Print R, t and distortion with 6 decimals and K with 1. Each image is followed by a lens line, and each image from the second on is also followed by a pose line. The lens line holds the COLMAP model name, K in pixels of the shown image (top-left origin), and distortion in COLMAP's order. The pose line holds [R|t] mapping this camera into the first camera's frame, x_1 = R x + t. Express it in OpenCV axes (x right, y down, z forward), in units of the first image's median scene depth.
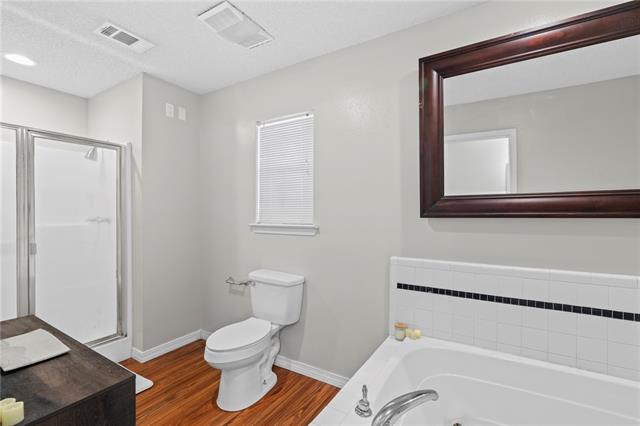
lens RADIAL K [[293.9, 0, 315.5], [0, 293.9, 213.5], [0, 0, 1]] dist [-0.003755, 0.002169]
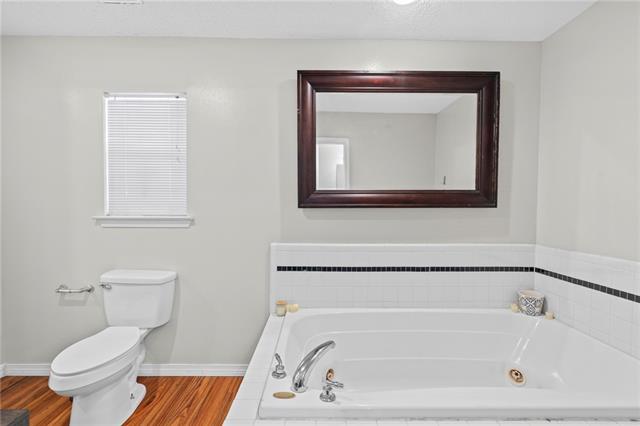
lens RADIAL K [[293.9, 0, 319.1], [0, 293.9, 212.1], [0, 0, 1]] dist [-0.003755, 0.002169]
pose [[0.845351, -0.009952, 0.534119, -0.171536], [-0.003513, 0.999701, 0.024186, 0.001729], [-0.534200, -0.022322, 0.845063, -0.027184]]
